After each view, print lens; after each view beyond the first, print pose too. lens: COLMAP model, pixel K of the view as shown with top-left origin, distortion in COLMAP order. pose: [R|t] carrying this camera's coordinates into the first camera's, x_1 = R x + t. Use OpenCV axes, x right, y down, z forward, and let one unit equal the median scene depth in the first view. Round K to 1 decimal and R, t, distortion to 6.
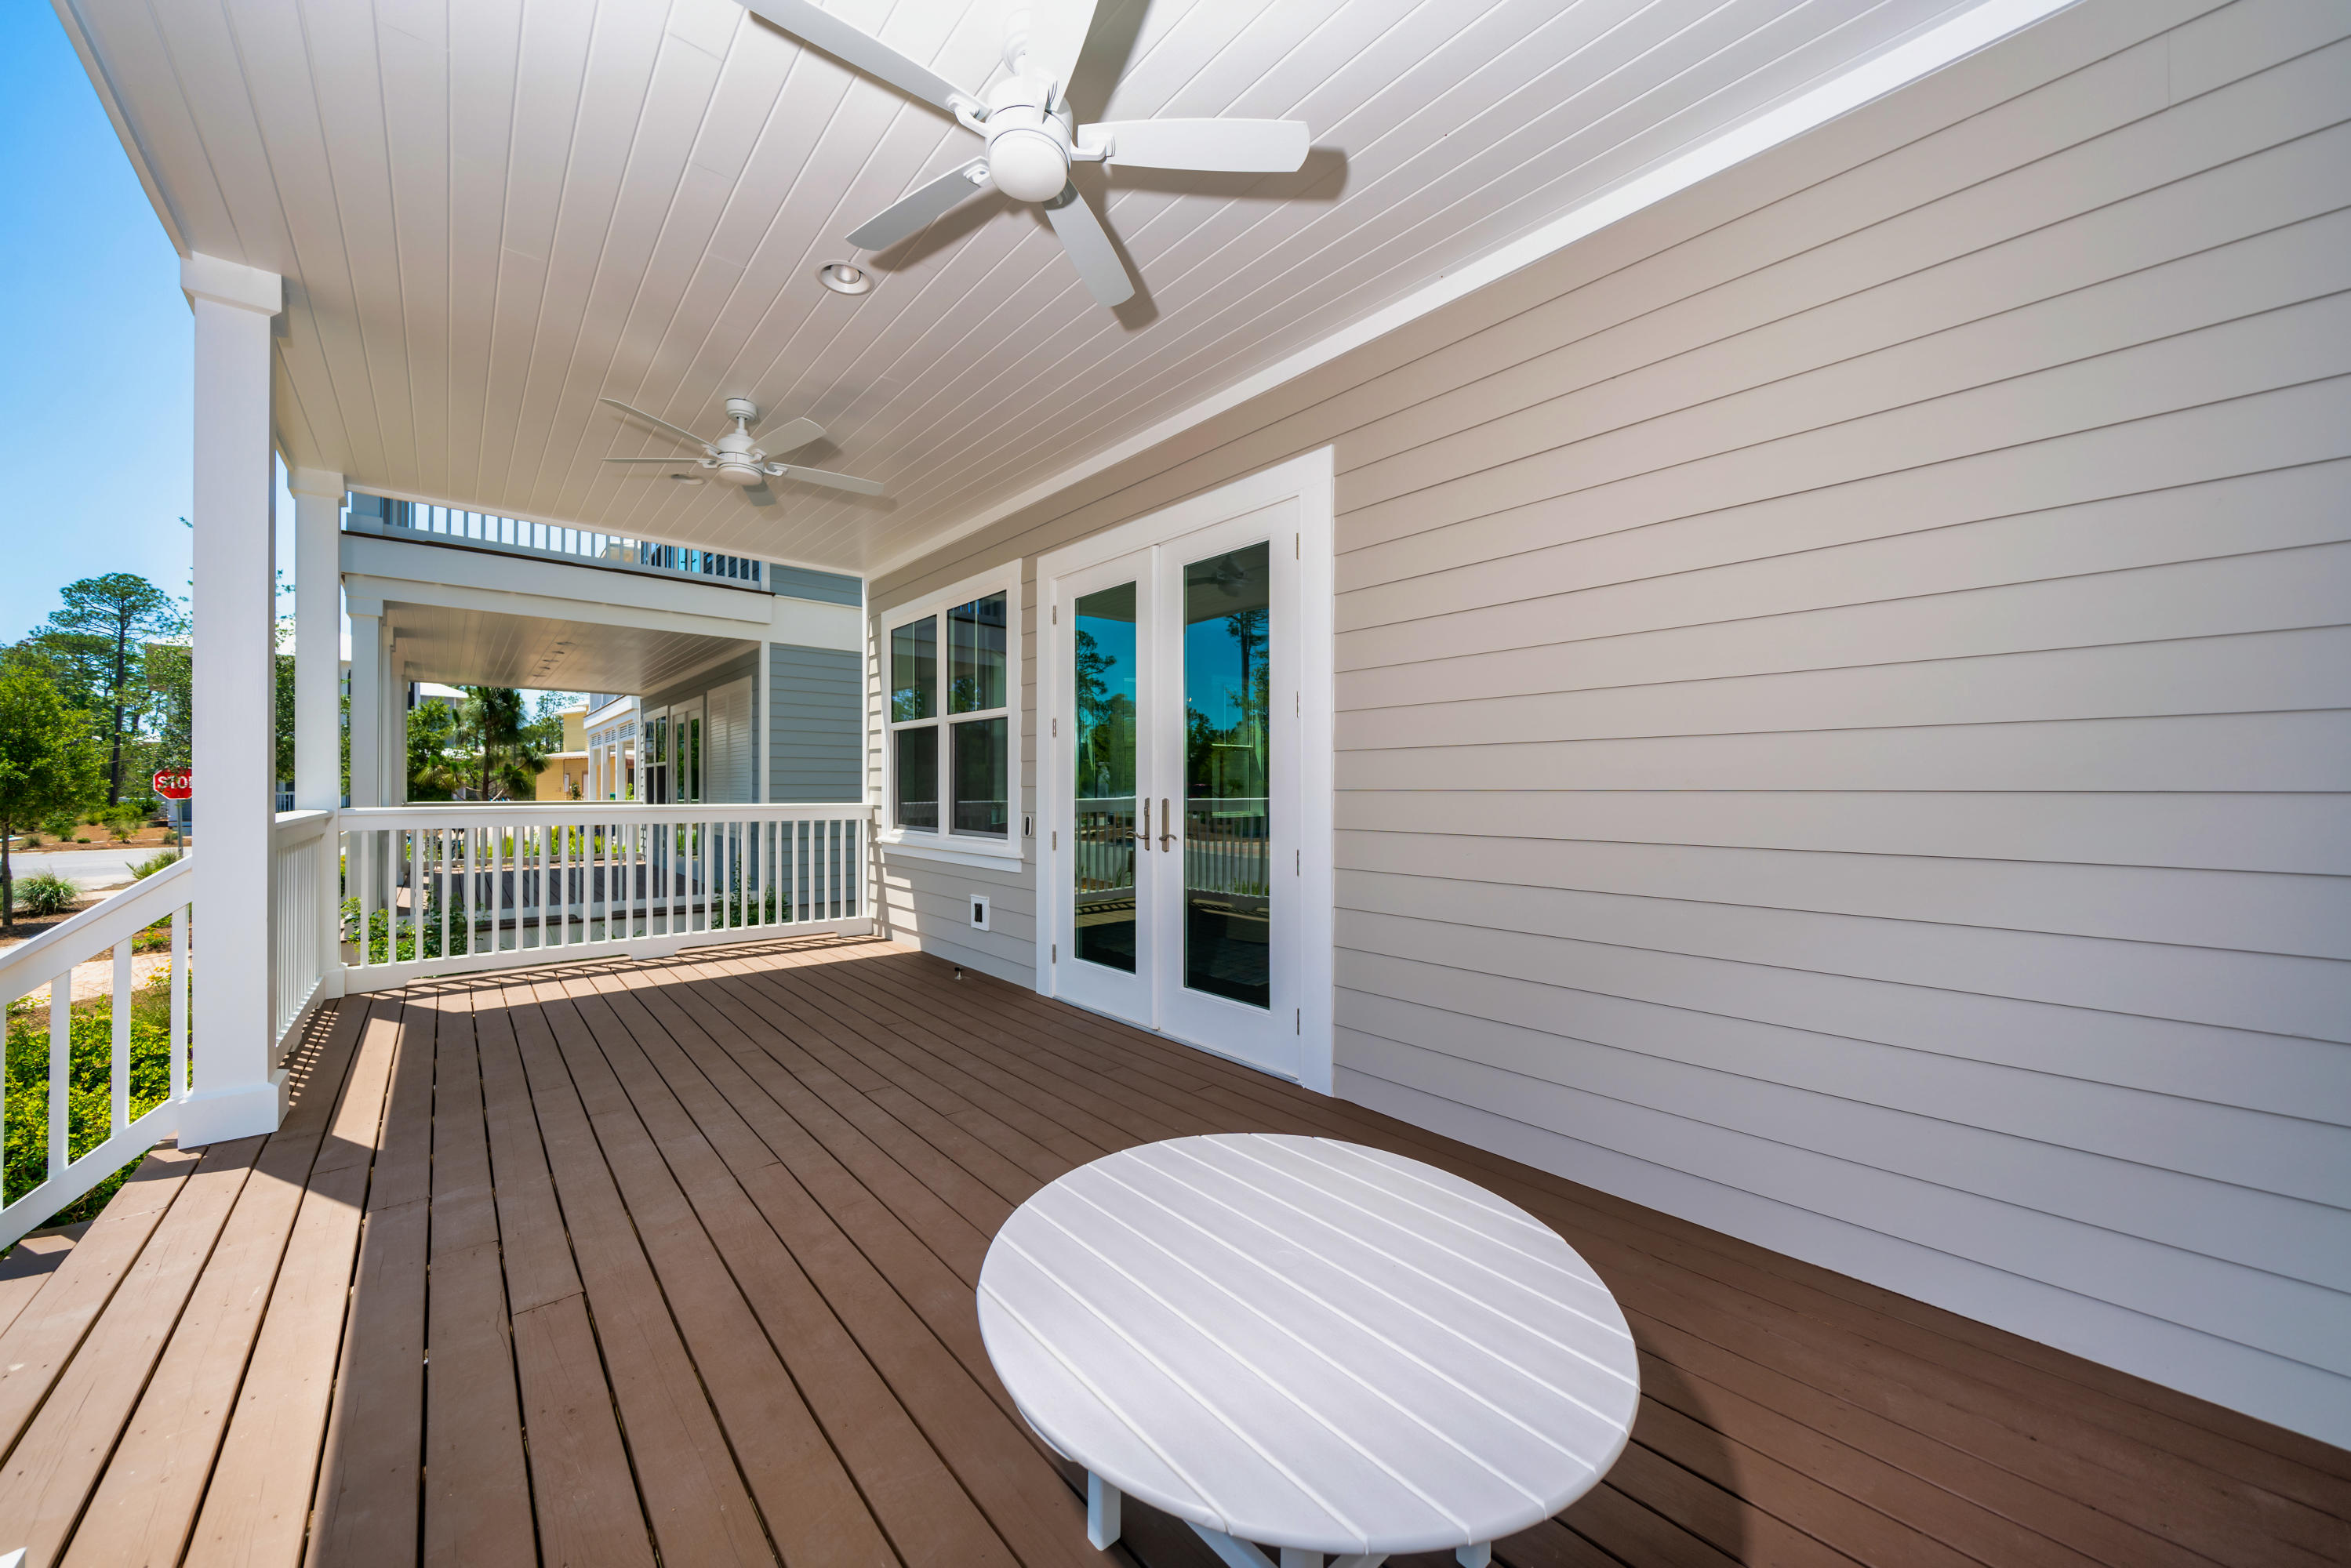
lens RADIAL K [[814.5, 0, 1123.9], [0, 814.5, 786.3], [0, 0, 1]] dist [-0.007010, -0.000227]
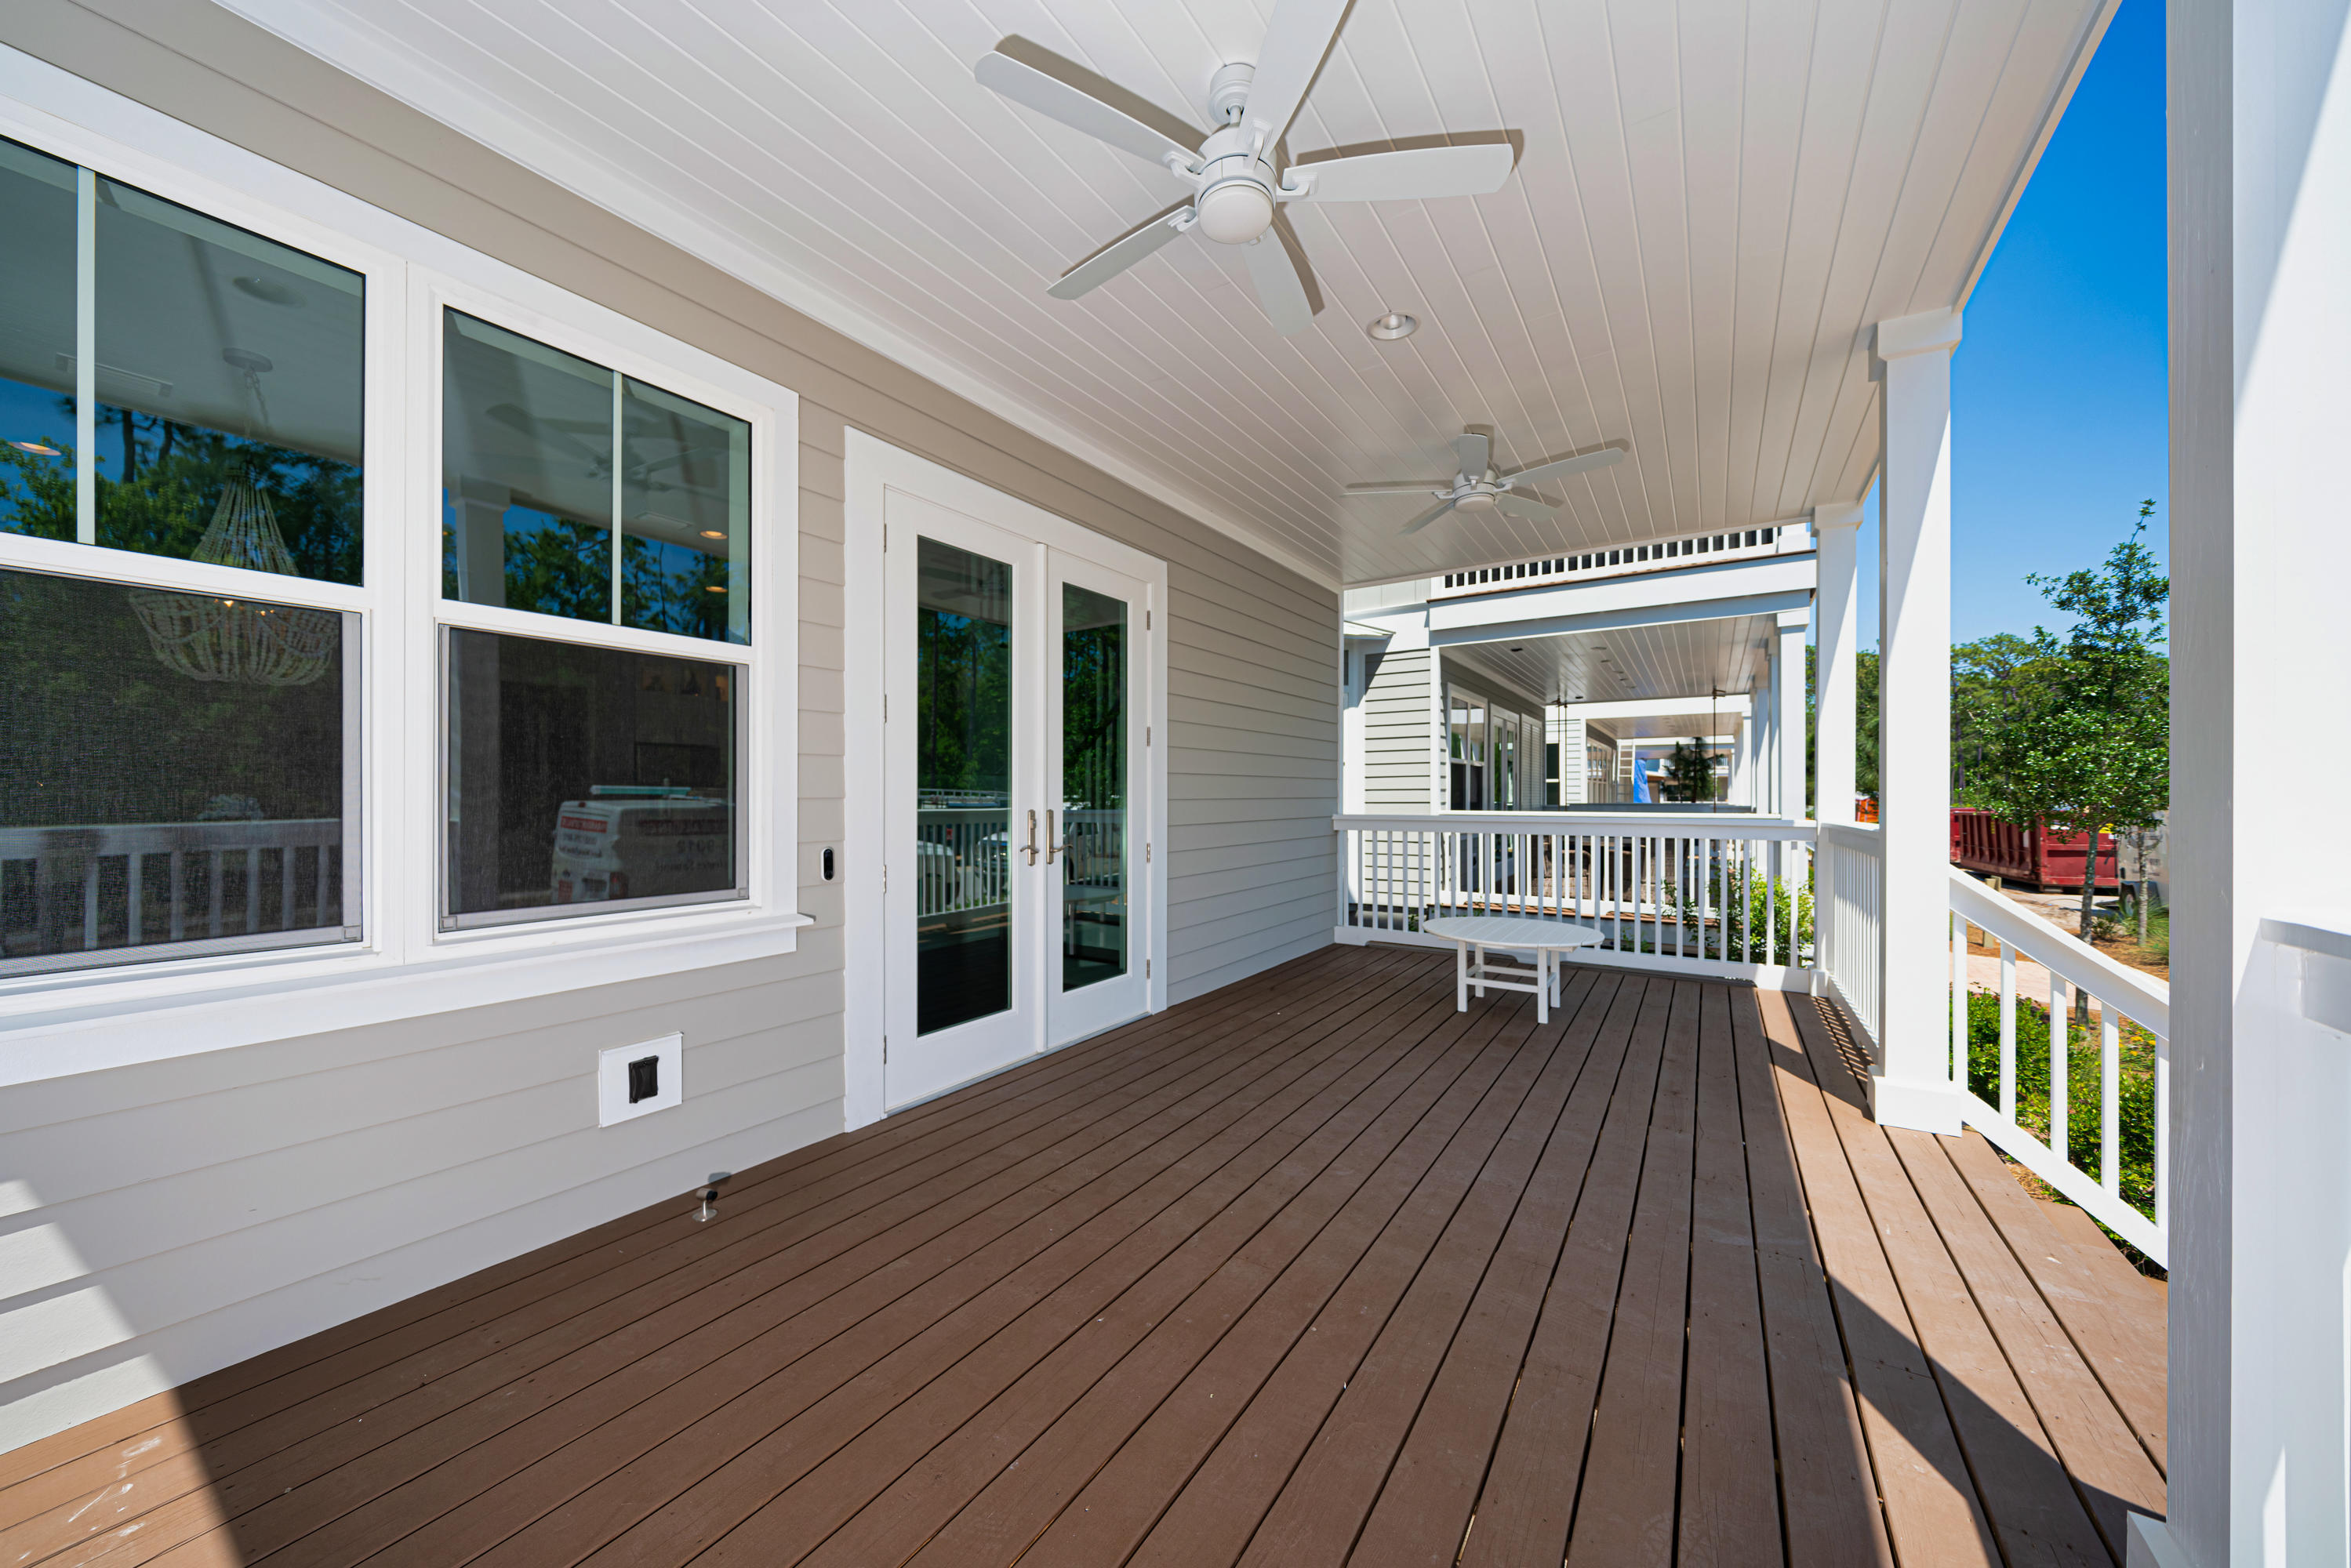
lens RADIAL K [[814.5, 0, 1176.3], [0, 814.5, 789.4], [0, 0, 1]] dist [-0.007010, -0.000227]
pose [[-0.289362, 0.004108, 0.957211, -0.970673], [-0.000341, 0.999990, -0.004395, -0.004701], [-0.957220, -0.001598, -0.289358, 1.187496]]
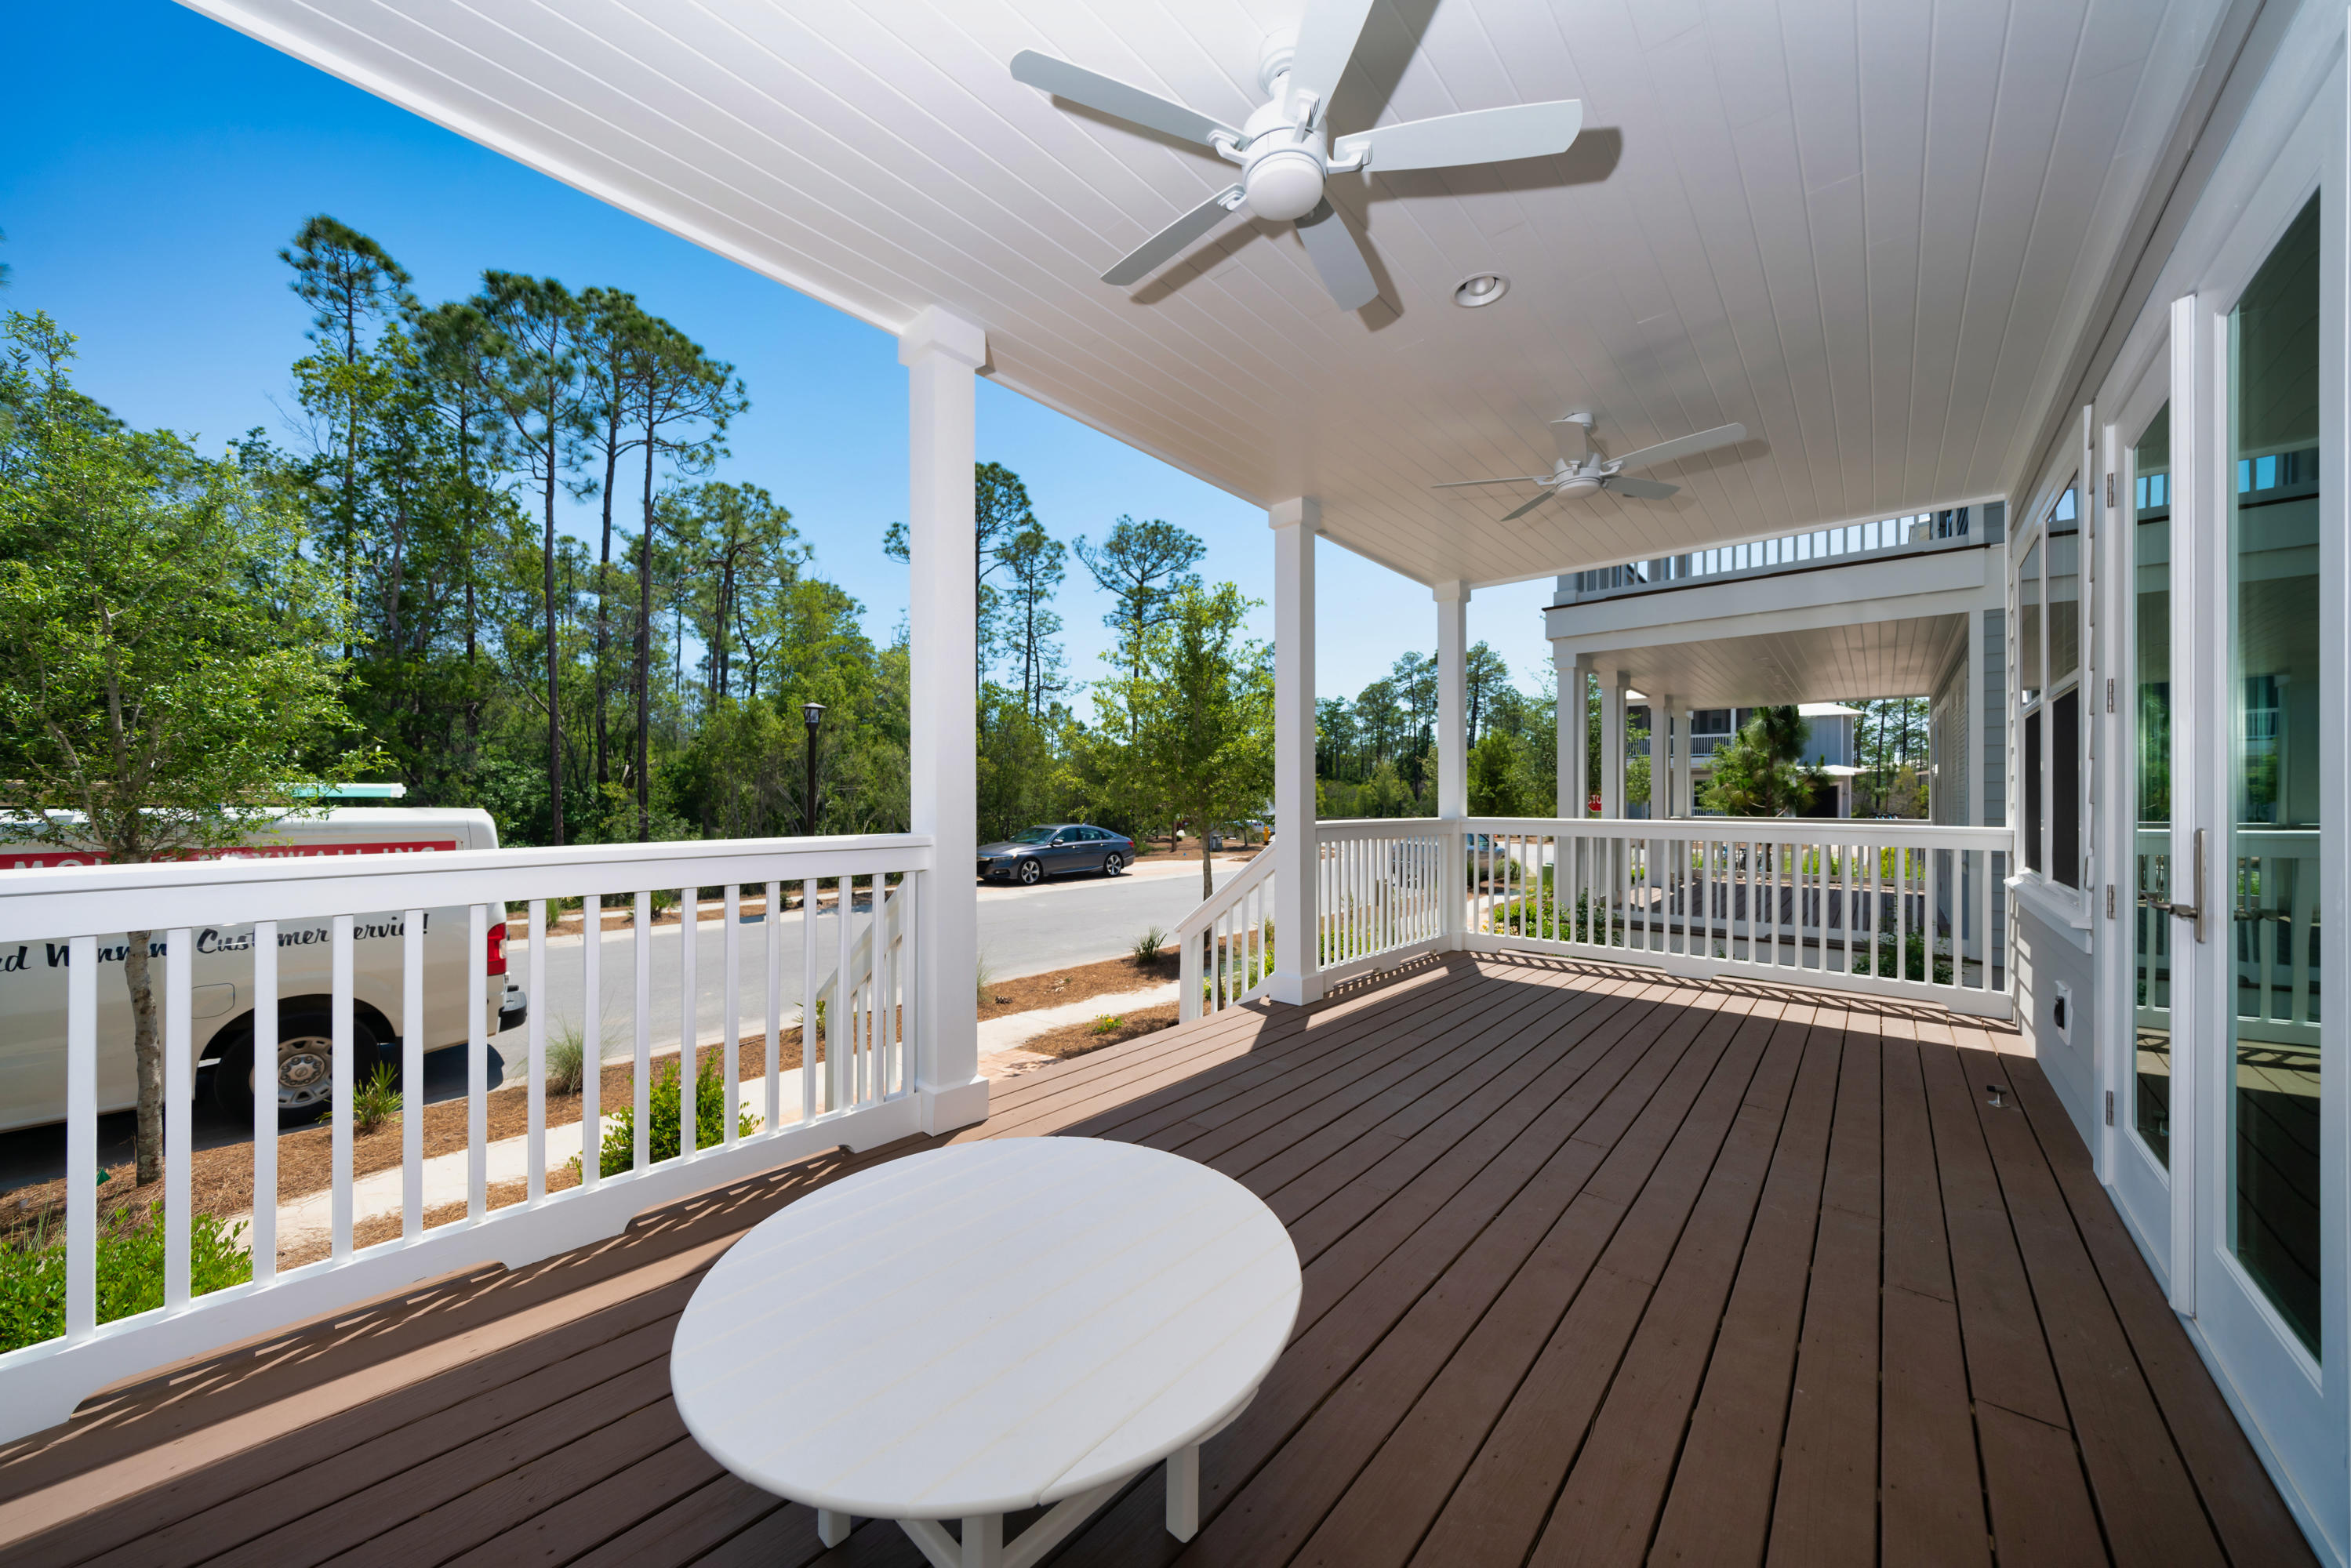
lens RADIAL K [[814.5, 0, 1180.9], [0, 814.5, 794.2], [0, 0, 1]] dist [-0.007010, -0.000227]
pose [[0.156697, -0.005756, -0.987630, 0.439608], [-0.004714, 0.999967, -0.006575, -0.002065], [0.987635, 0.005686, 0.156665, 0.357160]]
